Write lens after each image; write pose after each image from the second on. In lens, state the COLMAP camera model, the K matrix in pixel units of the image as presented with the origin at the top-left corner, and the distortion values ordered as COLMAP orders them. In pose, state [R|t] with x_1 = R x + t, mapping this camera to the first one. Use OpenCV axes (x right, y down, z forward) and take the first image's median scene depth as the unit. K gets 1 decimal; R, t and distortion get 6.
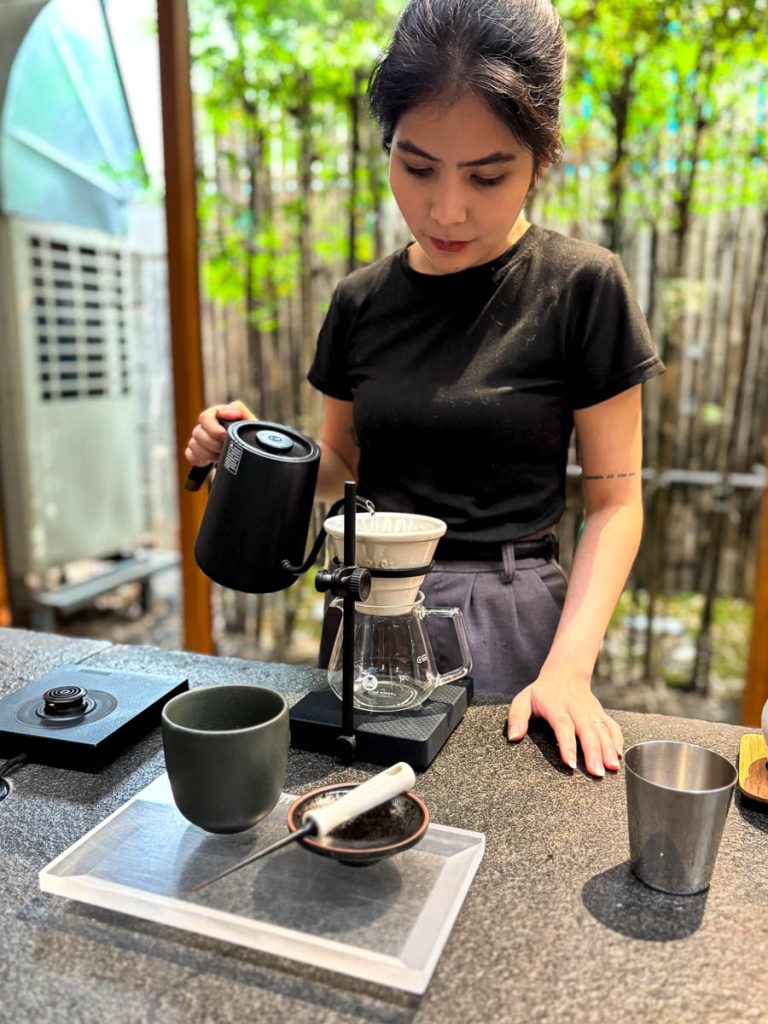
lens RADIAL K [[868.4, 0, 383.9], [0, 868.4, 527.8], [0, 0, 1]] dist [-0.004523, 0.009833]
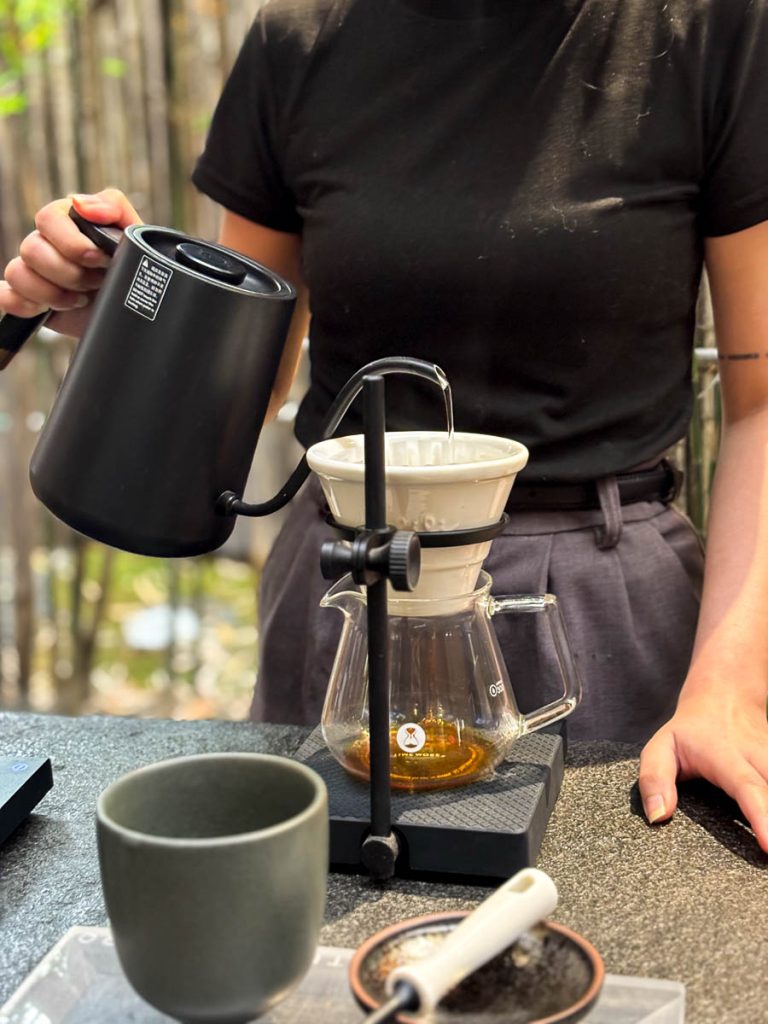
lens RADIAL K [[1600.6, 0, 384.0], [0, 1600.6, 512.0], [0, 0, 1]] dist [0.041033, 0.231214]
pose [[0.983687, -0.049114, 0.173052, -0.197365], [0.044690, 0.998569, 0.029370, 0.002935], [-0.174247, -0.021157, 0.984475, -0.004221]]
